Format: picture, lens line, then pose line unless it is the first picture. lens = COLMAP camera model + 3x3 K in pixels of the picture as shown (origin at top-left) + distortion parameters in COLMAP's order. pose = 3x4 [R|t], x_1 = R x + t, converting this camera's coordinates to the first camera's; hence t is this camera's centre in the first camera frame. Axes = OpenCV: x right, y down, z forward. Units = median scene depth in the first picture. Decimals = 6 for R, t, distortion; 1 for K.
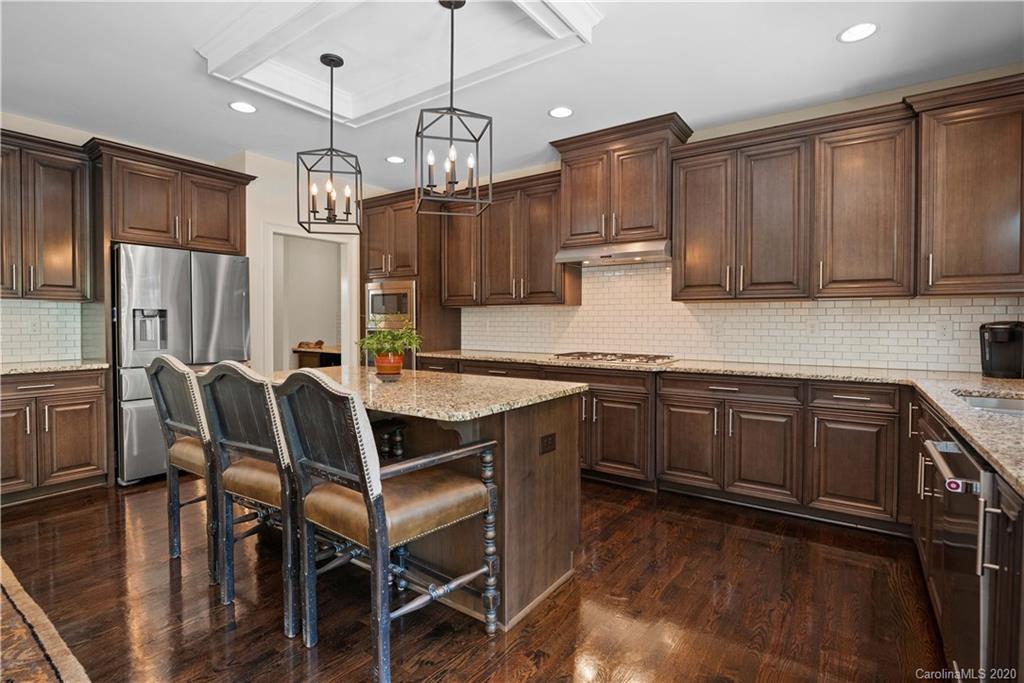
lens RADIAL K [[488.5, 0, 509.5], [0, 488.5, 337.3], [0, 0, 1]] dist [-0.039682, -0.000051]
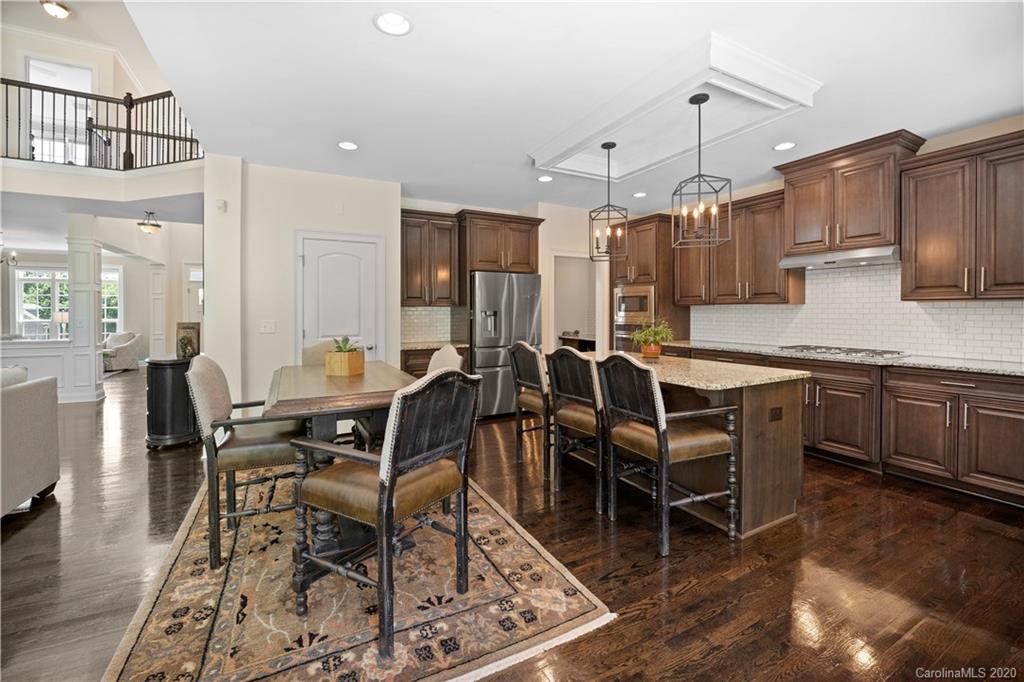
lens RADIAL K [[423.4, 0, 522.3], [0, 423.4, 318.7], [0, 0, 1]] dist [-0.042063, 0.006137]
pose [[0.900246, 0.004189, -0.435362, -0.031572], [-0.011843, 0.999819, -0.014868, -0.012746], [0.435221, 0.018541, 0.900133, -0.210545]]
